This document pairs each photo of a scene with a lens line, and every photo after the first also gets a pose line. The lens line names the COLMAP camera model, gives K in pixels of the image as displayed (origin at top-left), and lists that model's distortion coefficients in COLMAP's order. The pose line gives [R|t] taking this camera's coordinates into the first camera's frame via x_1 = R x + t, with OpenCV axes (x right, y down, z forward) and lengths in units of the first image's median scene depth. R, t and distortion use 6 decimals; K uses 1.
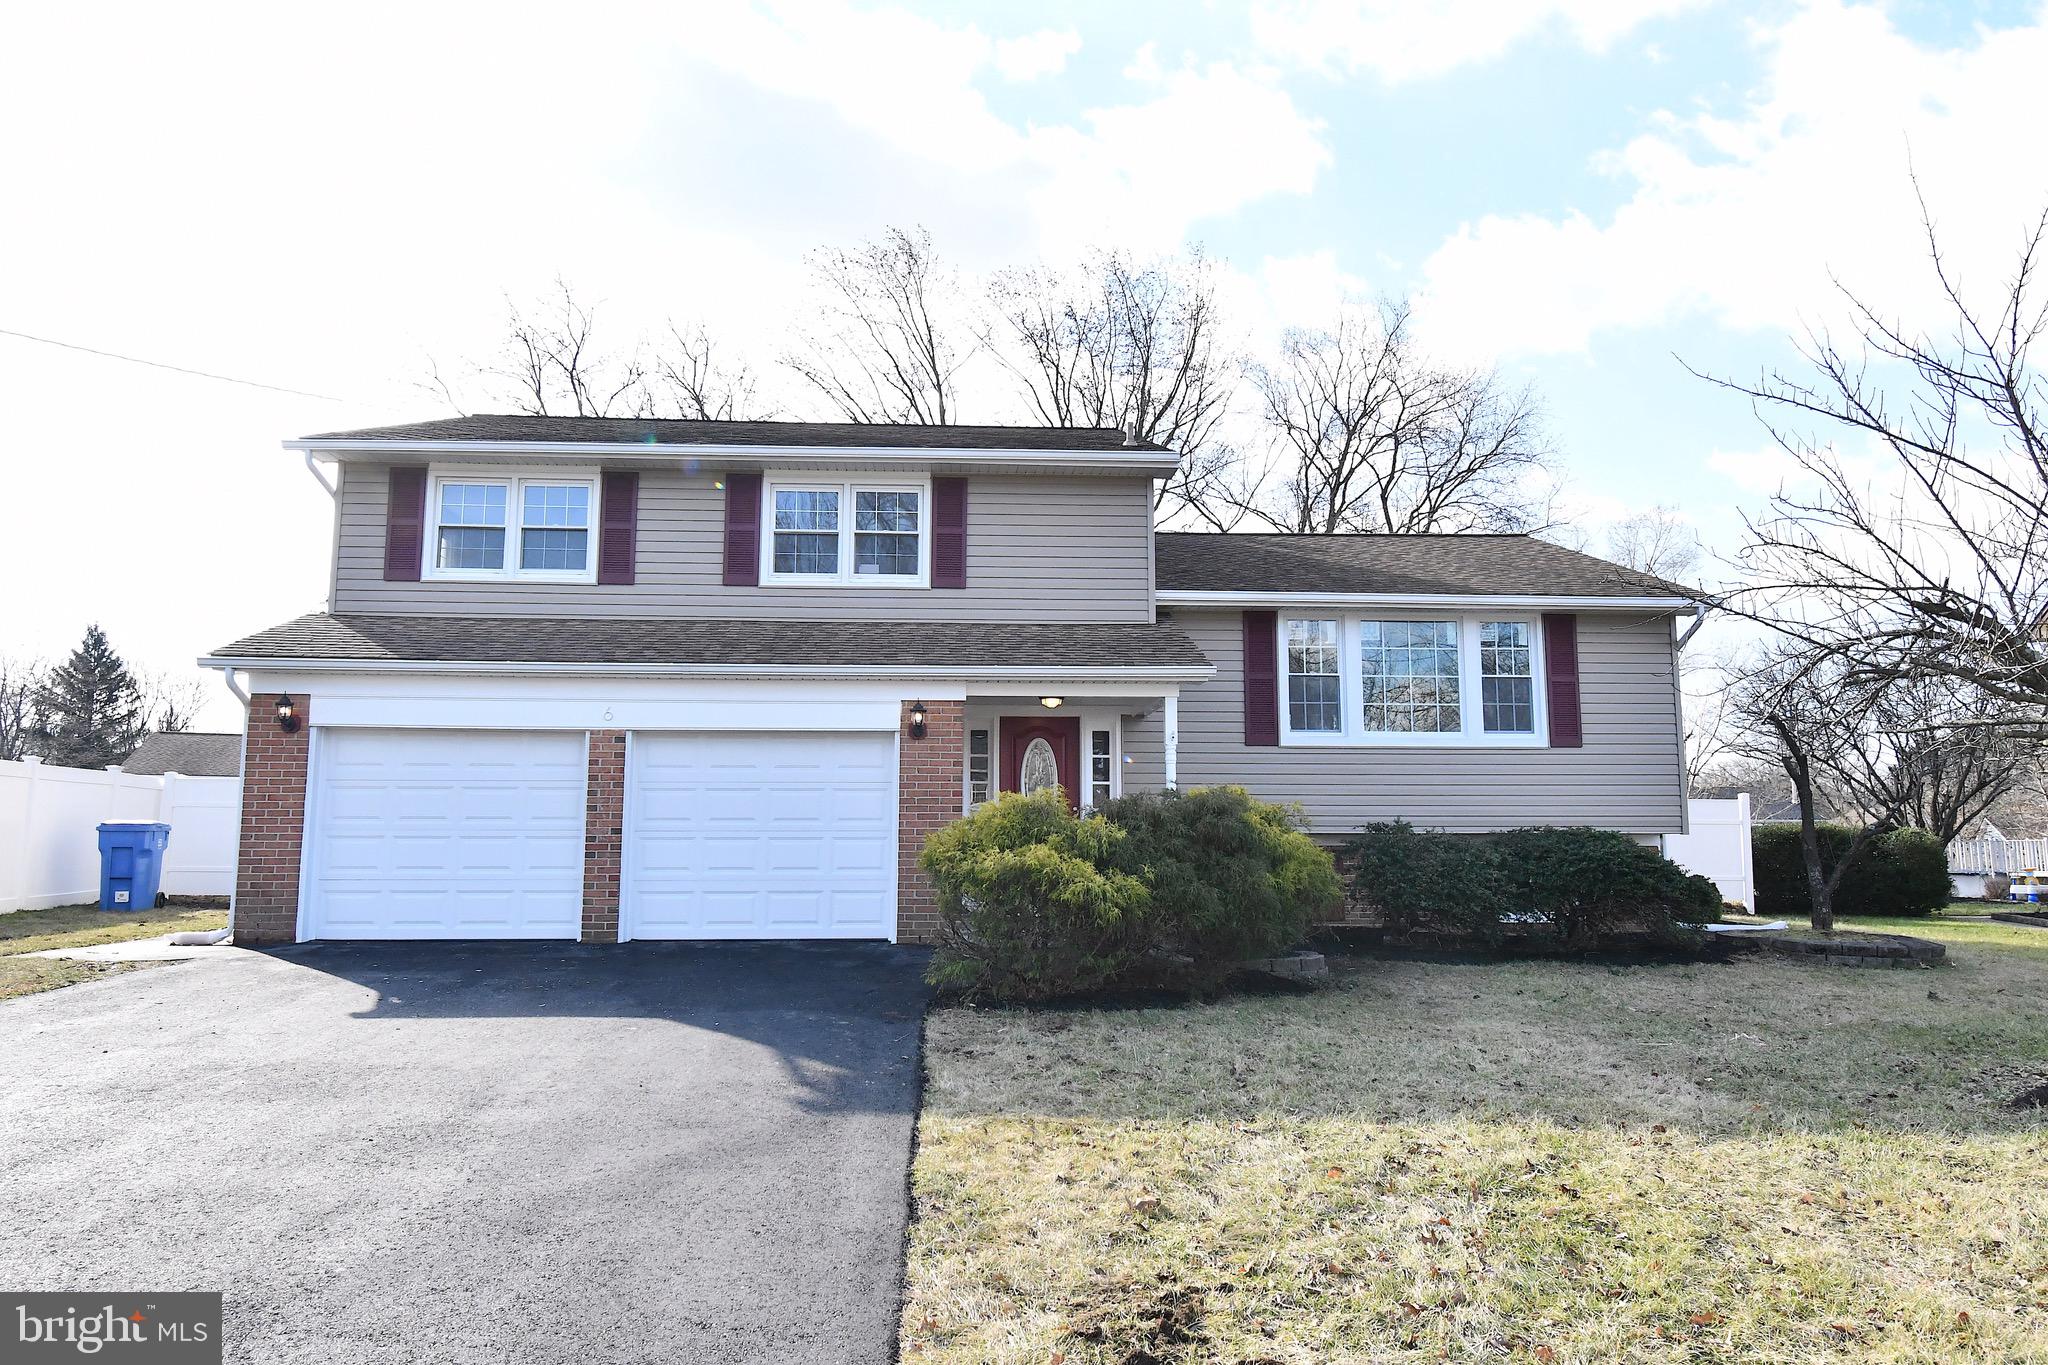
lens RADIAL K [[1355.6, 0, 1024.0], [0, 1355.6, 682.5], [0, 0, 1]] dist [0.003347, -0.002000]
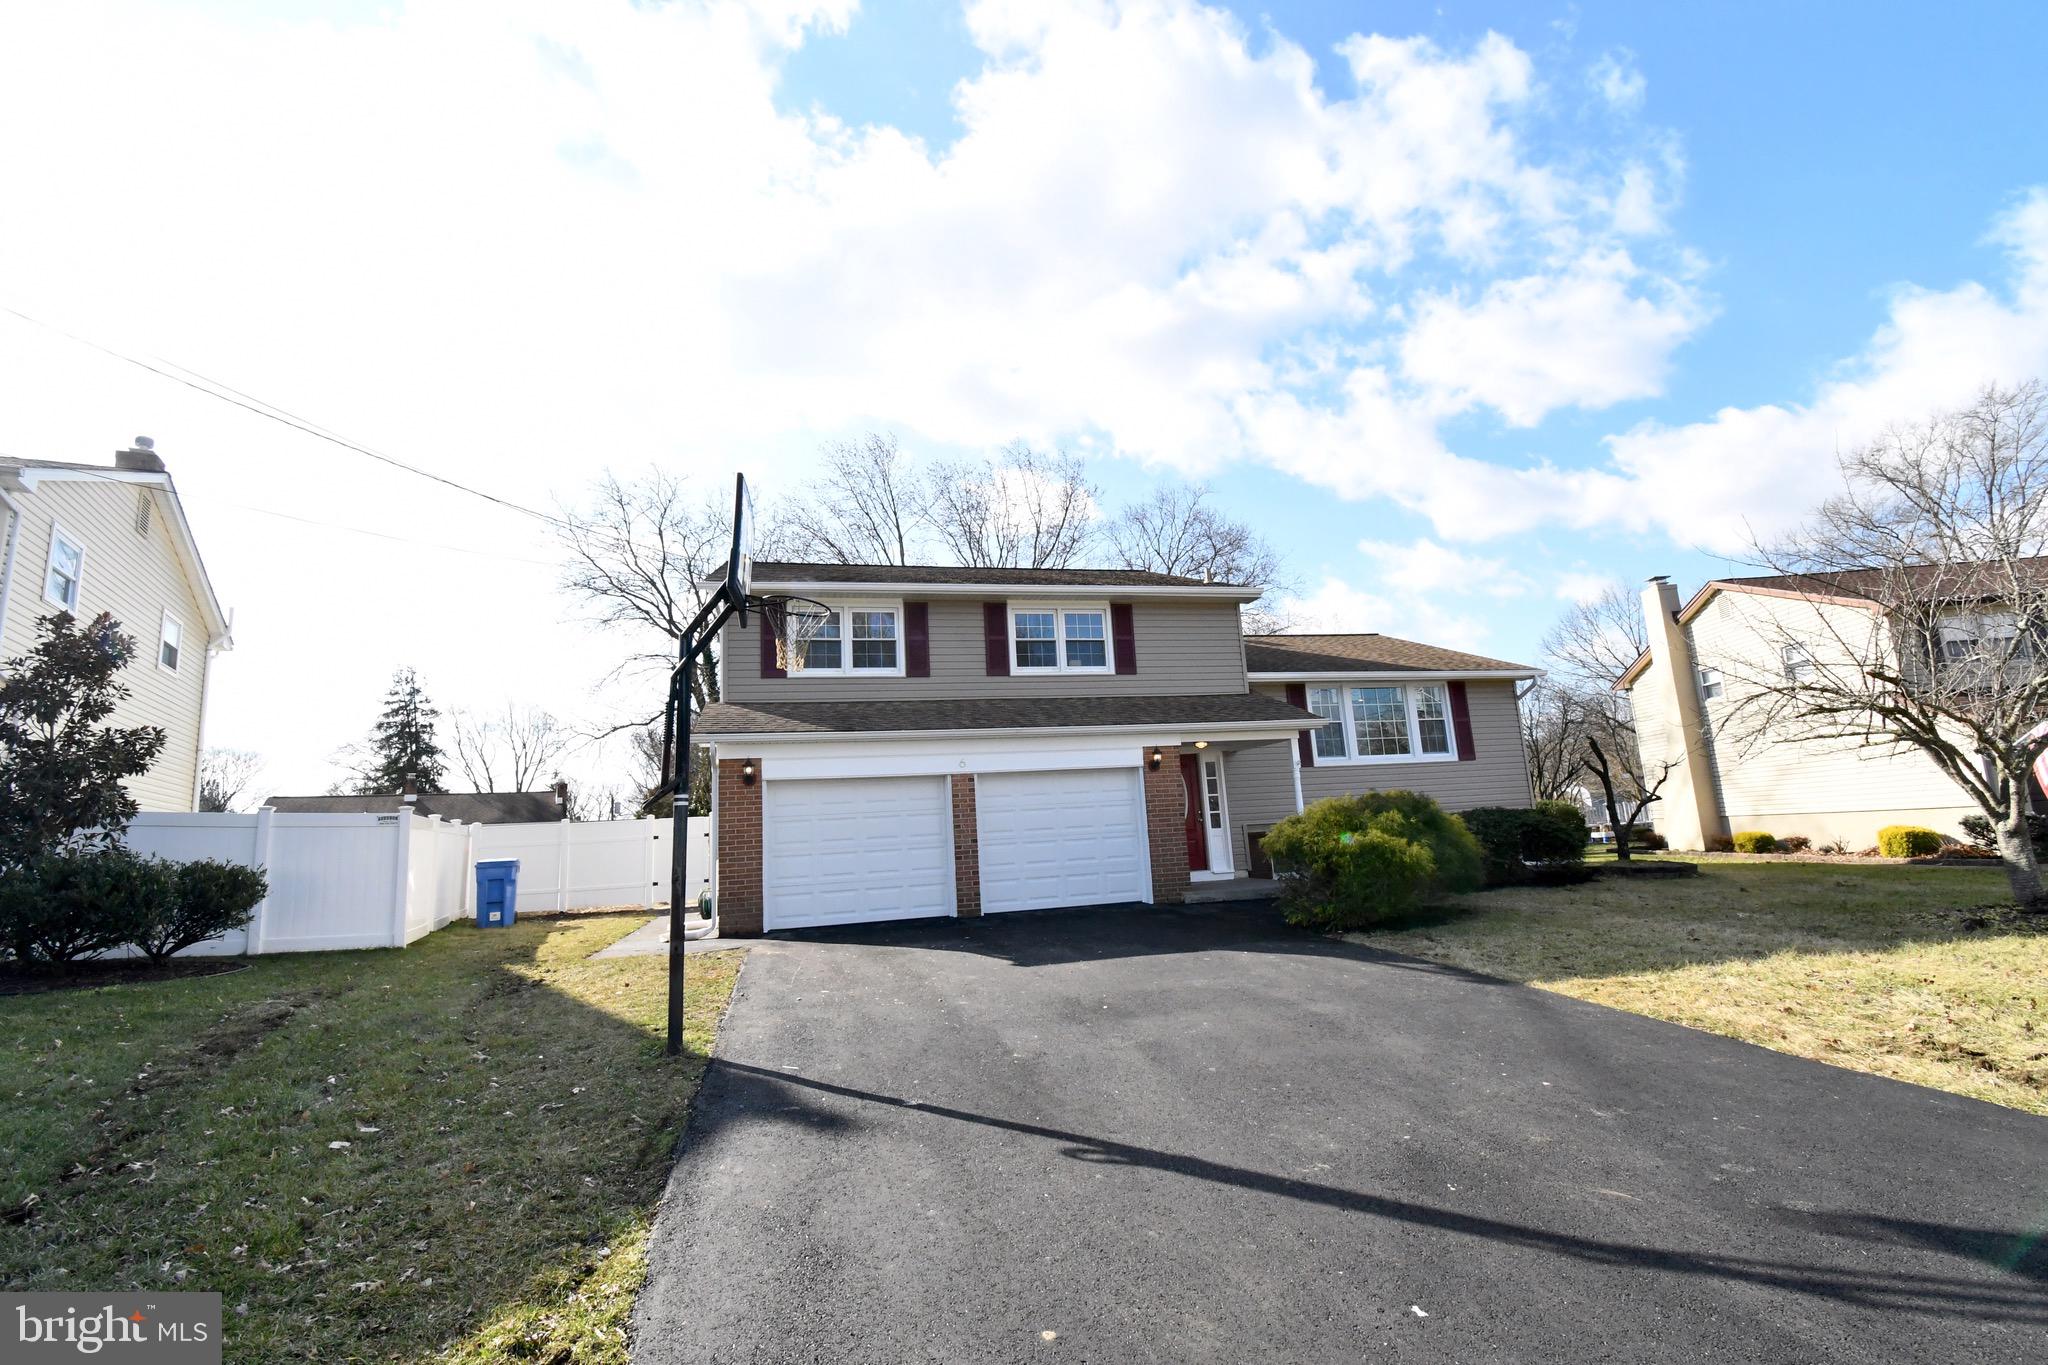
lens RADIAL K [[912.2, 0, 1024.0], [0, 912.2, 682.5], [0, 0, 1]] dist [0.013727, -0.023391]
pose [[0.980515, -0.024661, 0.194891, -0.380185], [0.035518, 0.997994, -0.052412, -0.009299], [-0.193207, 0.058313, 0.979424, -0.008824]]
